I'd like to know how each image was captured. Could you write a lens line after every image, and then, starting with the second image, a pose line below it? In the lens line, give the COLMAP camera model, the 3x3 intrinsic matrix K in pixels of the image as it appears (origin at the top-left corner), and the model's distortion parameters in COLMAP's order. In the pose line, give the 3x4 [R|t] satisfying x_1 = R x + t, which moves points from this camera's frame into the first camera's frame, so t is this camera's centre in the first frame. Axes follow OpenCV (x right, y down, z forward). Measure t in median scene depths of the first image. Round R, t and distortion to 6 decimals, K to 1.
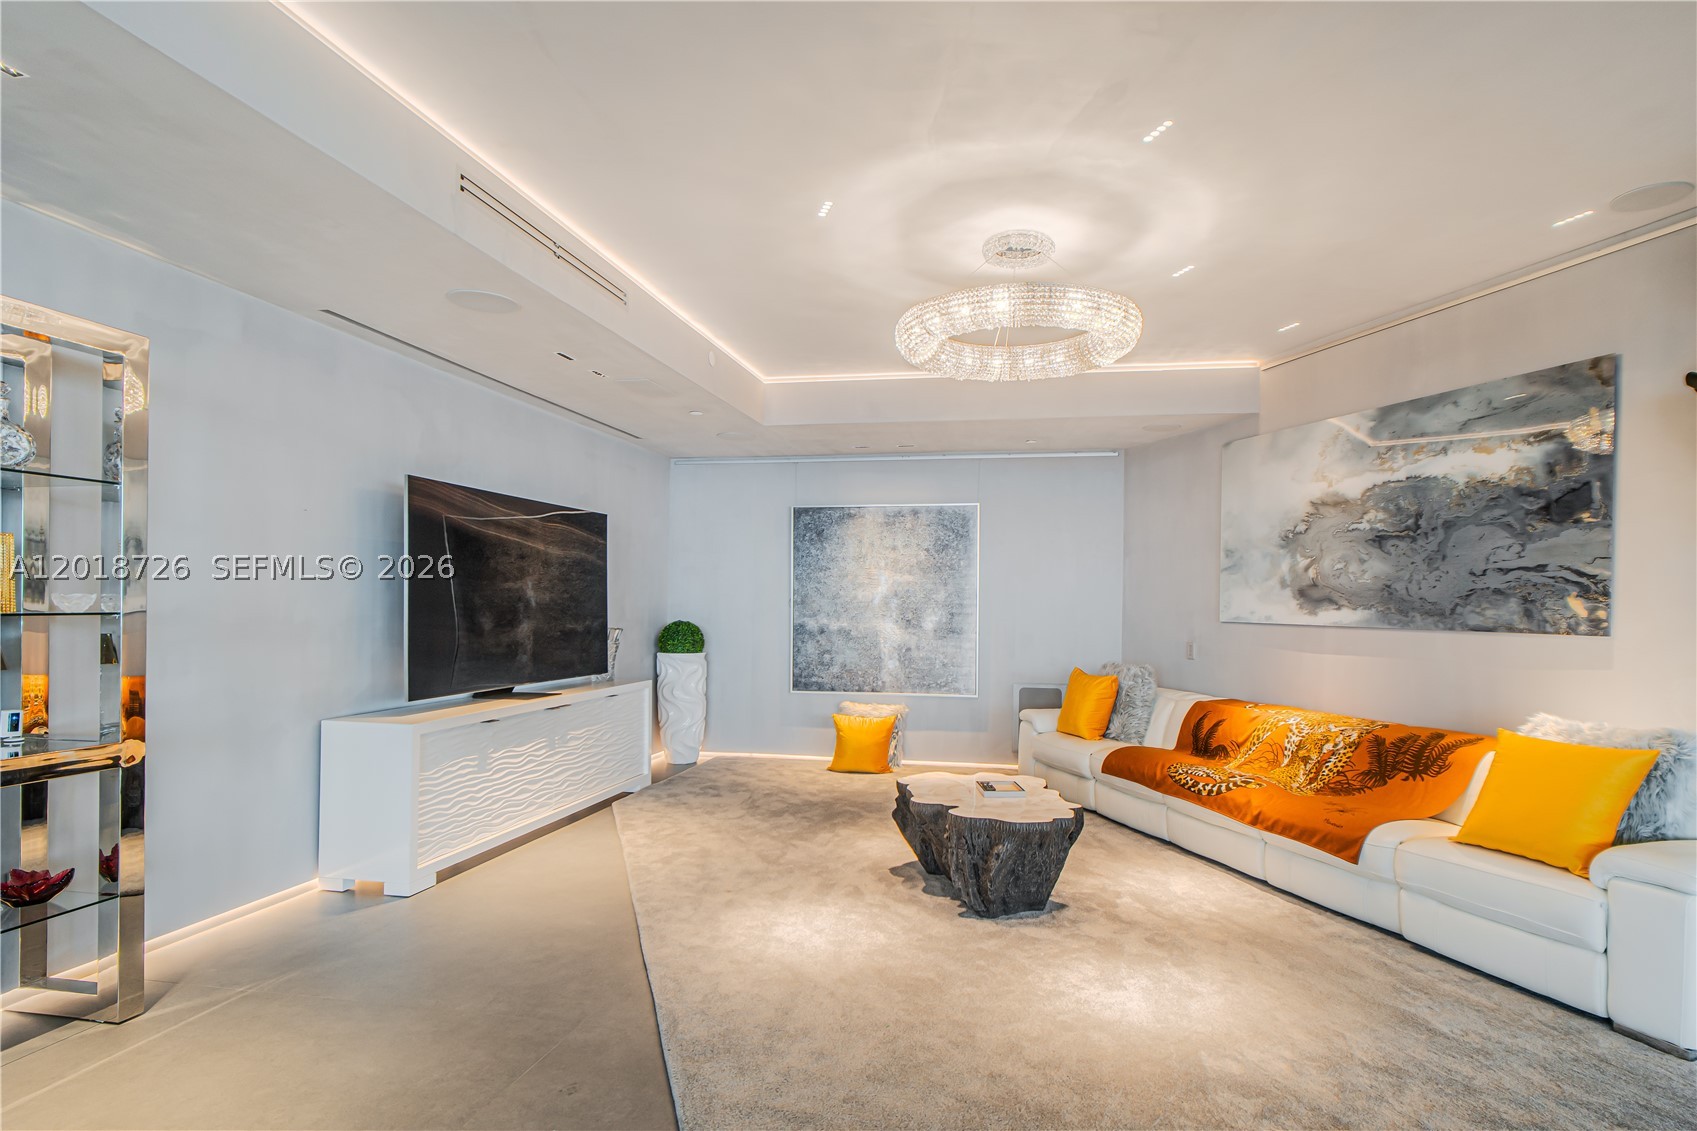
lens RADIAL K [[965.0, 0, 853.1], [0, 965.0, 592.1], [0, 0, 1]] dist [0.000708, -0.000469]
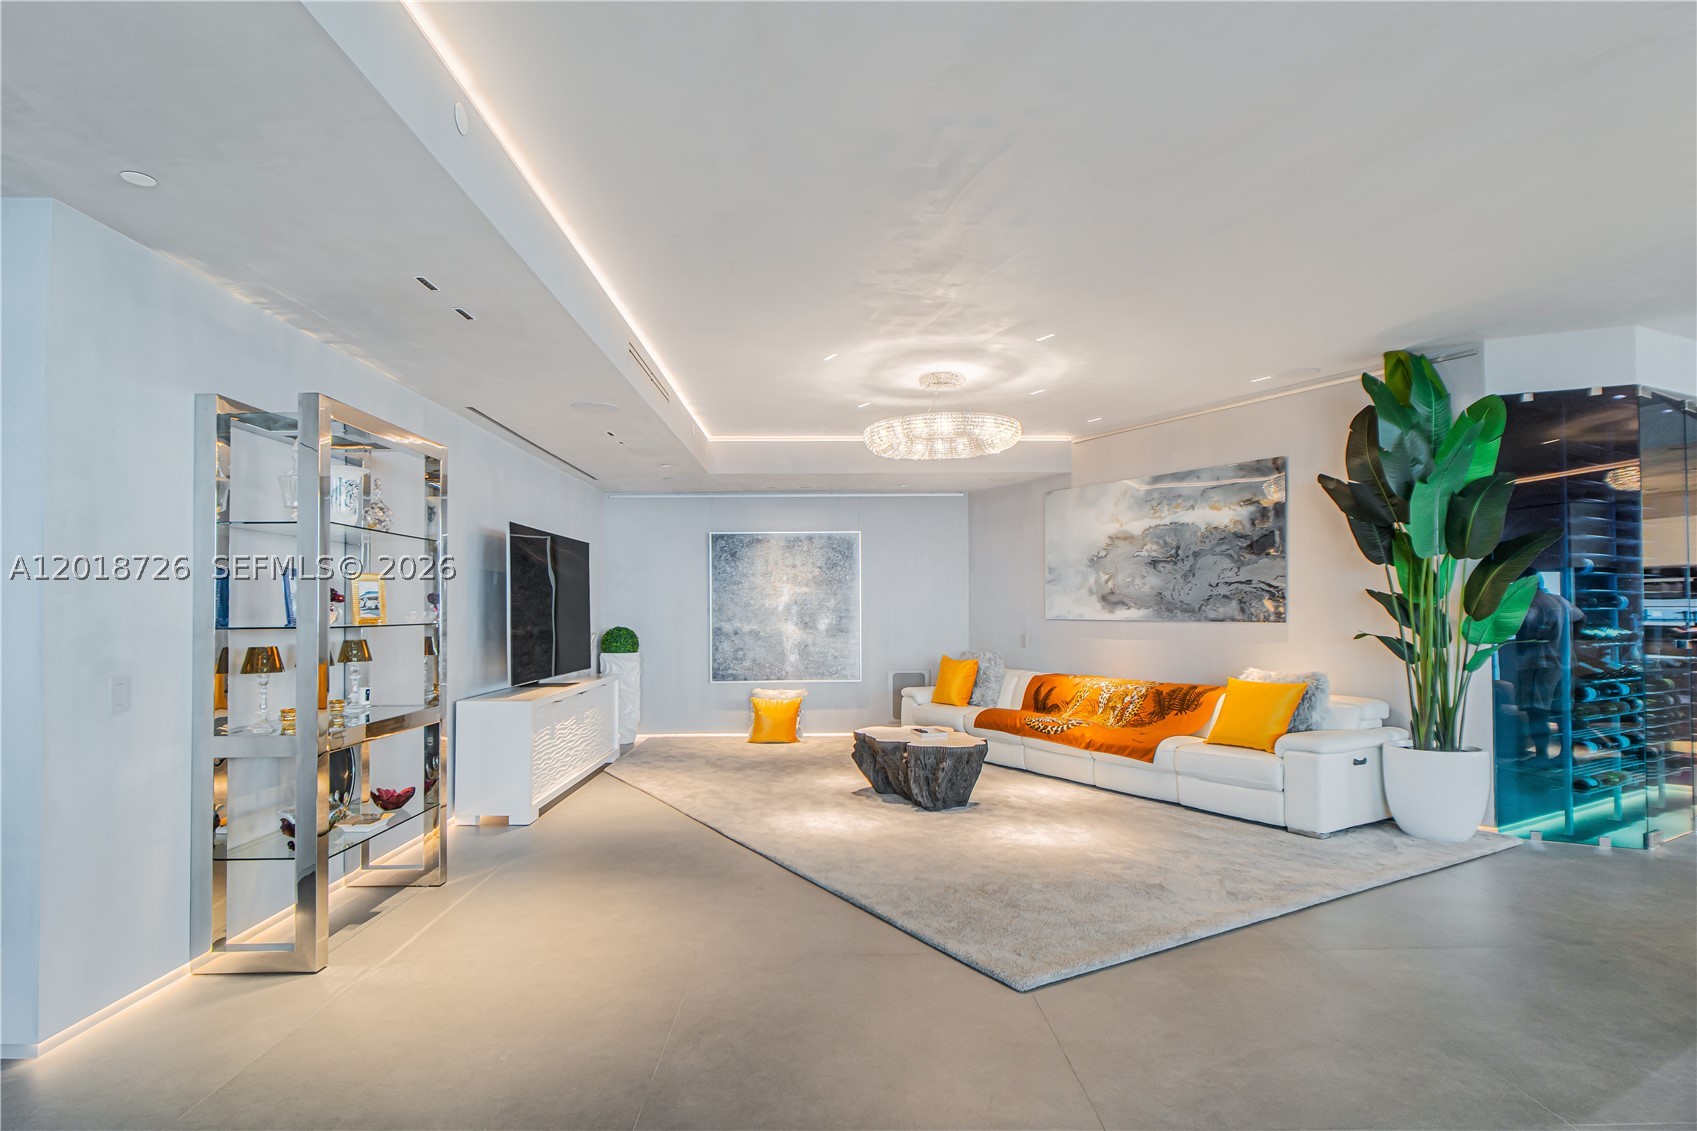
lens RADIAL K [[890.1, 0, 844.2], [0, 890.1, 579.2], [0, 0, 1]] dist [-0.000535, 0.000455]
pose [[0.982266, -0.009202, 0.187264, -0.204942], [0.013264, 0.999703, -0.020449, -0.006632], [-0.187020, 0.022570, 0.982097, -0.297101]]
